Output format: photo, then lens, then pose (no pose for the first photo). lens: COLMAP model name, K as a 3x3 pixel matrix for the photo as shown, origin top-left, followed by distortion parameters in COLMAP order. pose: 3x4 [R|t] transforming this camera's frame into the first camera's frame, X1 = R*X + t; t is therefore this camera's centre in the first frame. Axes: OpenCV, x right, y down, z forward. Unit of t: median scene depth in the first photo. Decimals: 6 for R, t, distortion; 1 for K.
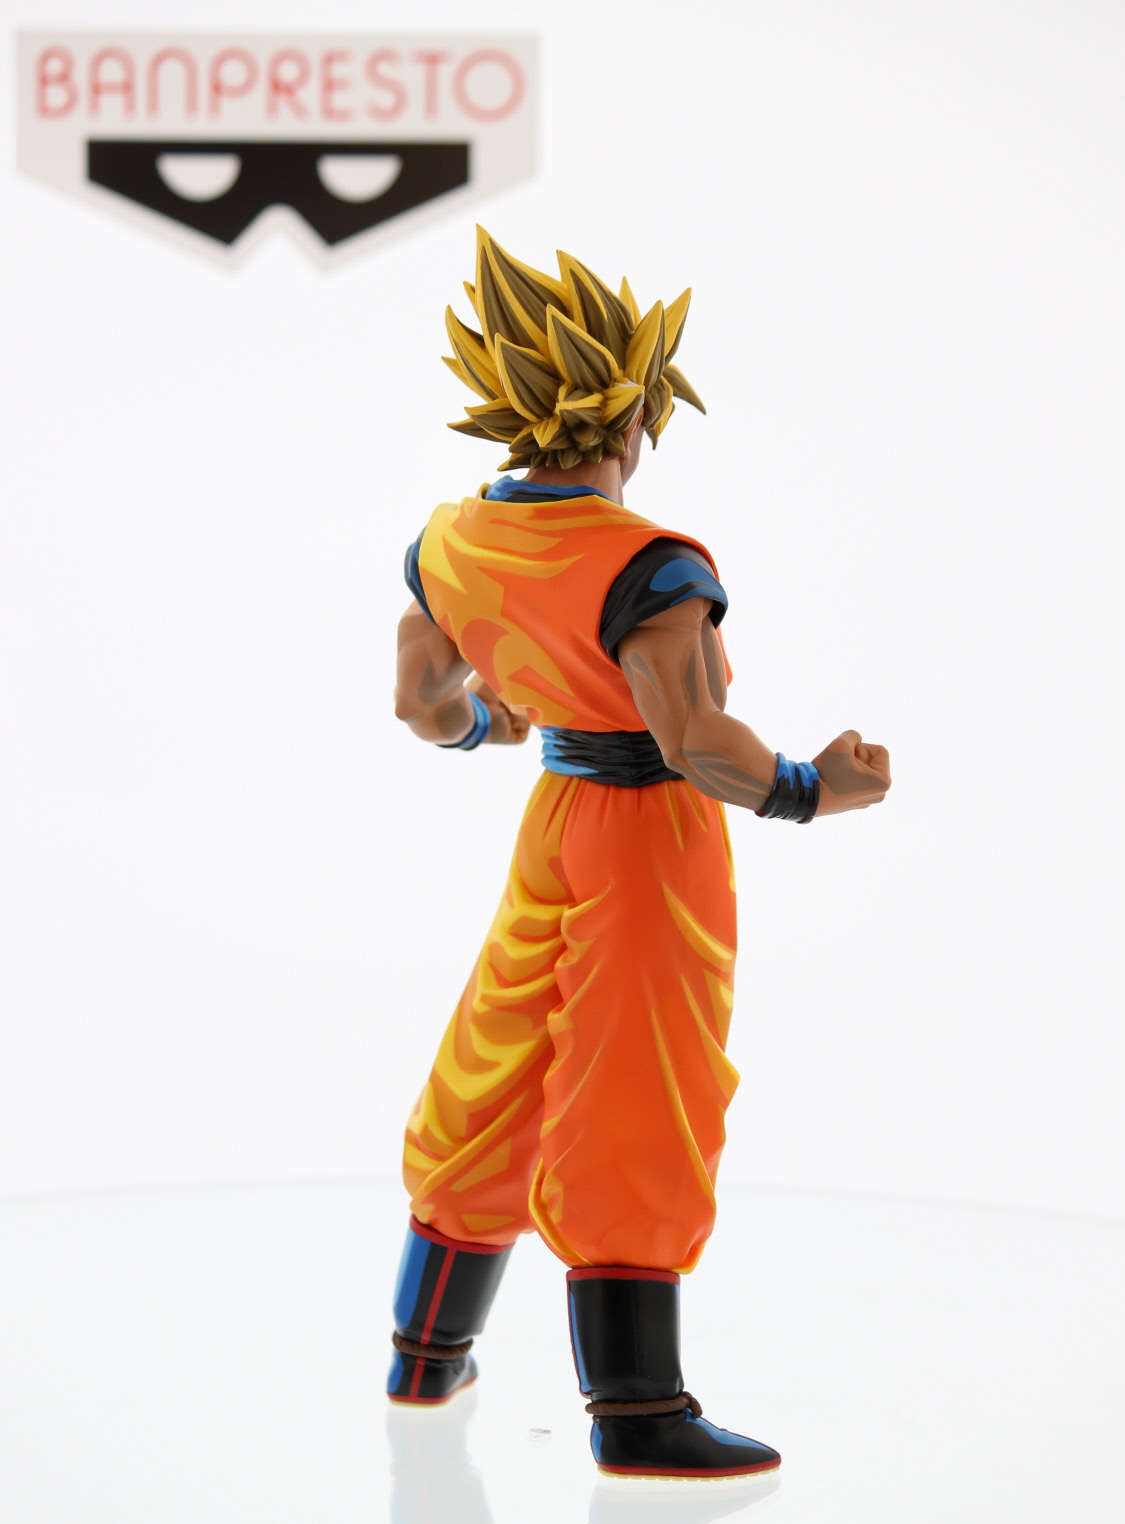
lens RADIAL K [[7912.0, 0, 562.5], [0, 7912.0, 762.0], [0, 0, 1]] dist [0.053752, -2.252678]
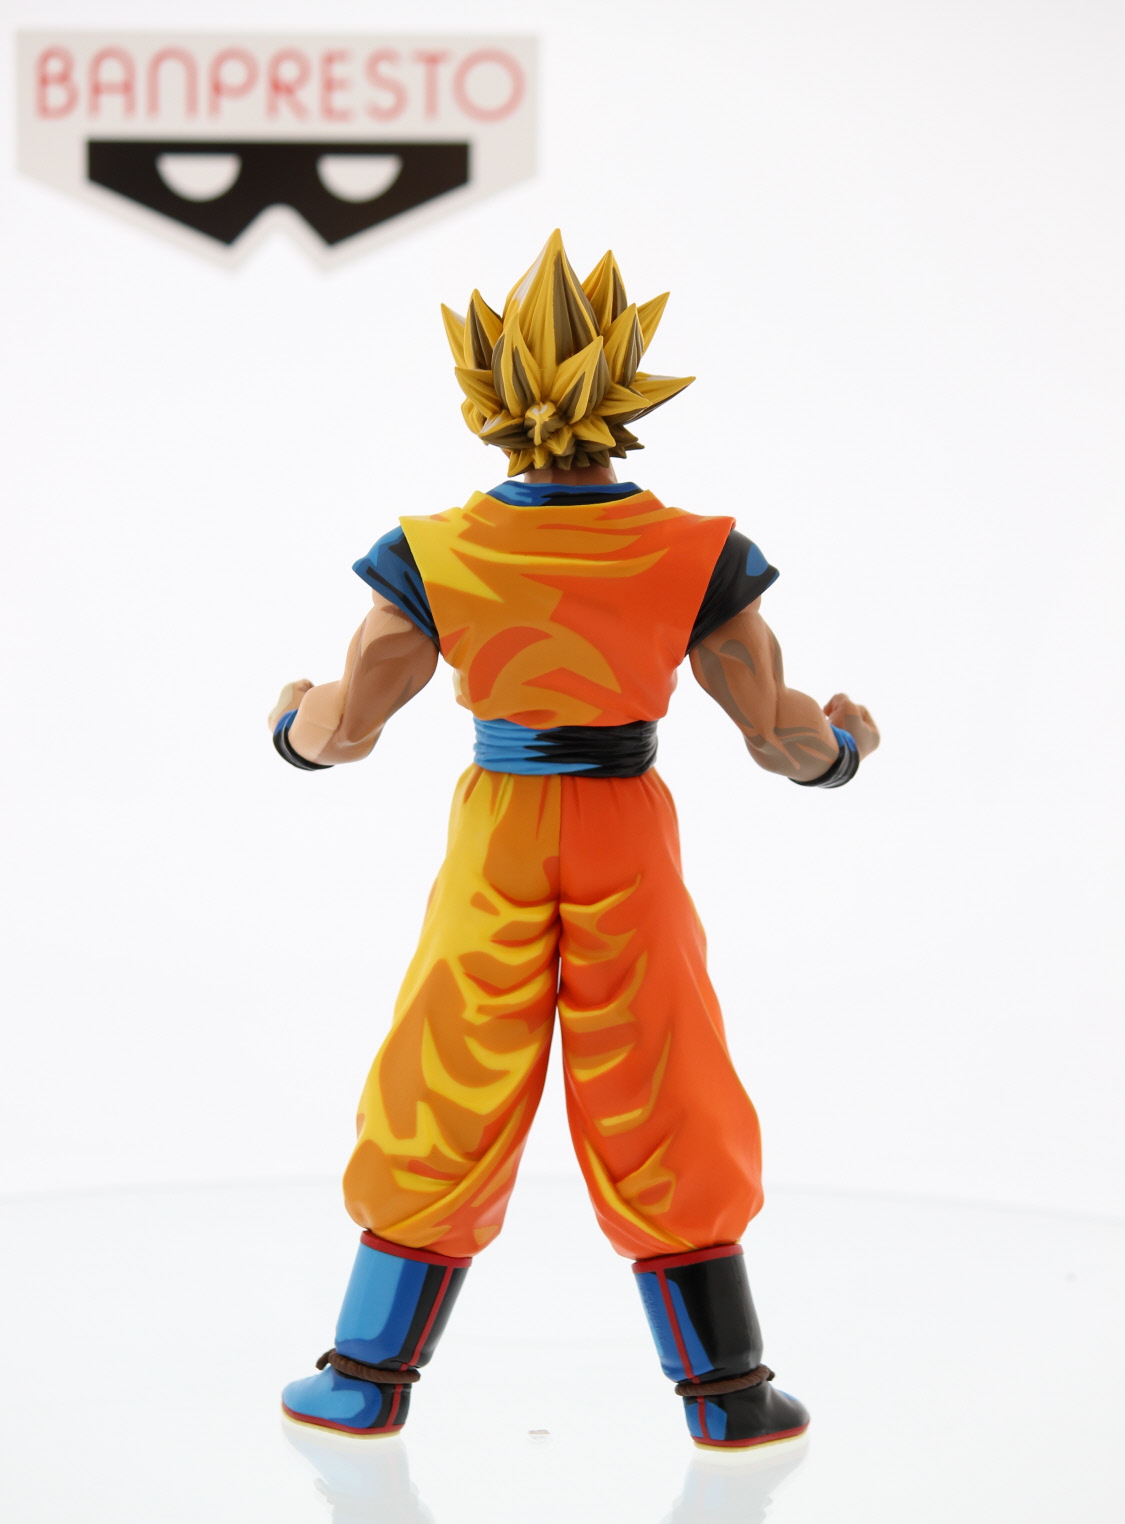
lens RADIAL K [[7912.0, 0, 562.5], [0, 7912.0, 762.0], [0, 0, 1]] dist [0.053752, -2.252678]
pose [[0.700525, -0.115747, 0.704178, -0.703673], [0.108165, 0.992580, 0.055549, -0.055434], [-0.705383, 0.037254, 0.707847, 0.290596]]
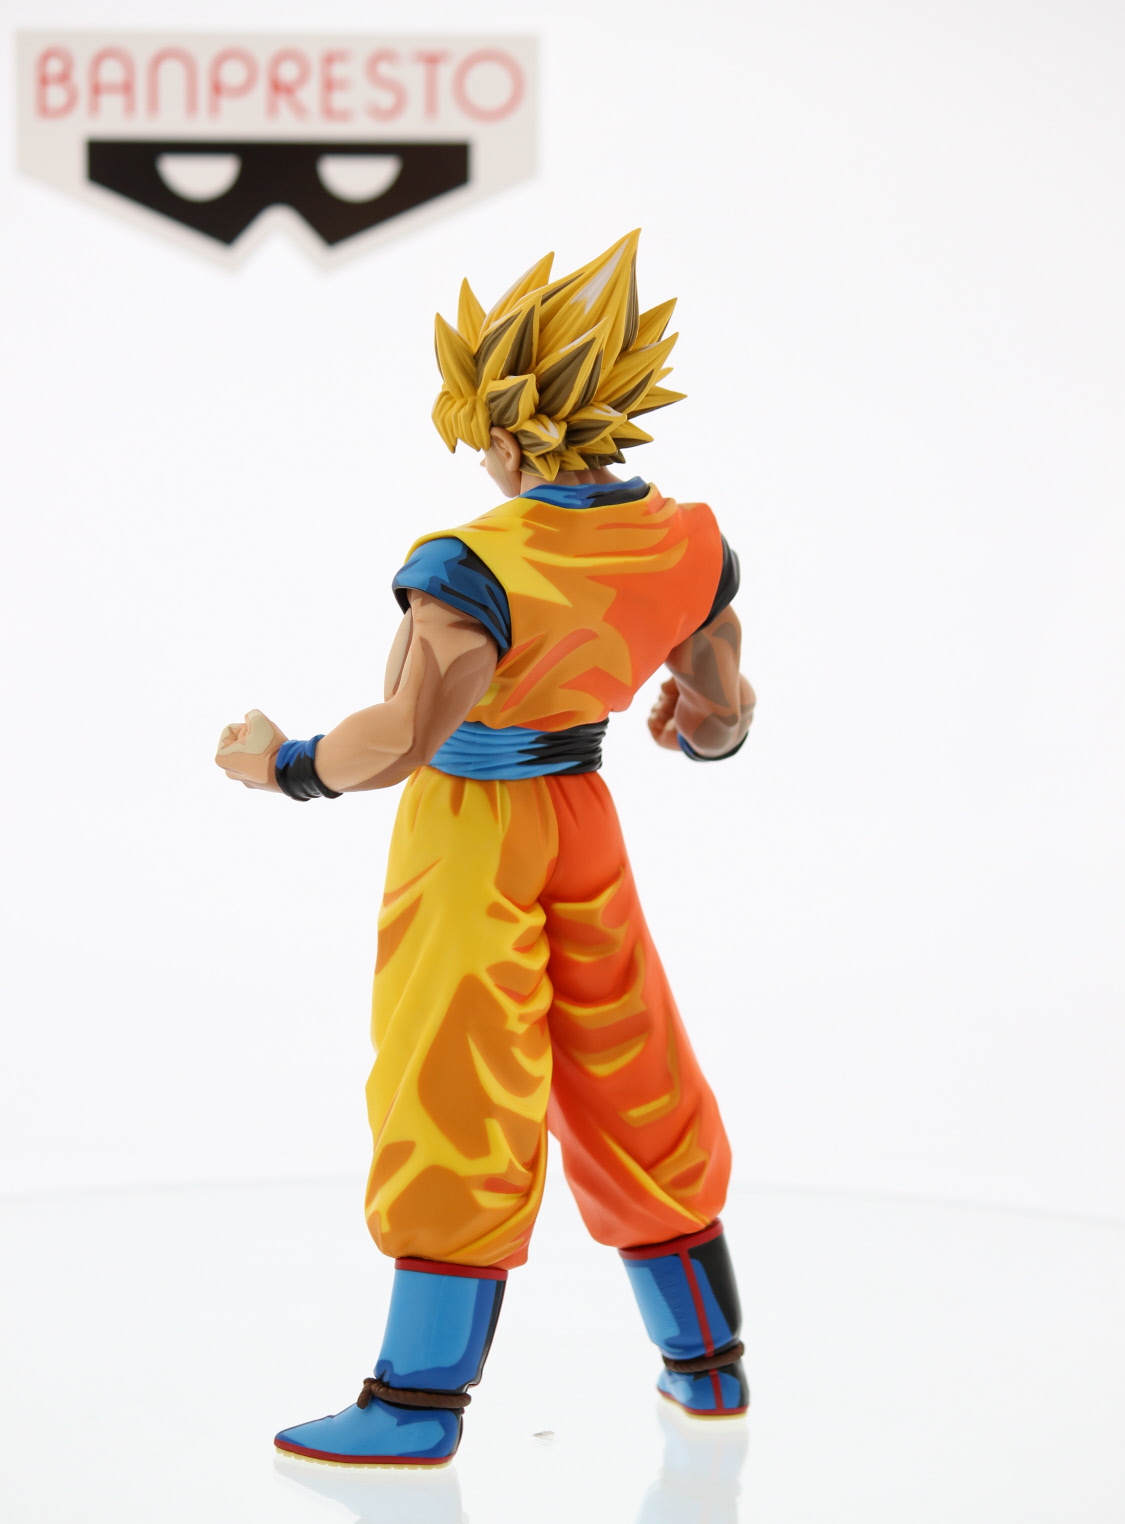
lens RADIAL K [[7912.0, 0, 562.5], [0, 7912.0, 762.0], [0, 0, 1]] dist [0.053752, -2.252678]
pose [[0.001091, -0.166843, 0.985983, -0.985811], [0.132233, 0.977349, 0.165235, -0.165145], [-0.991218, 0.130199, 0.023128, 0.974798]]
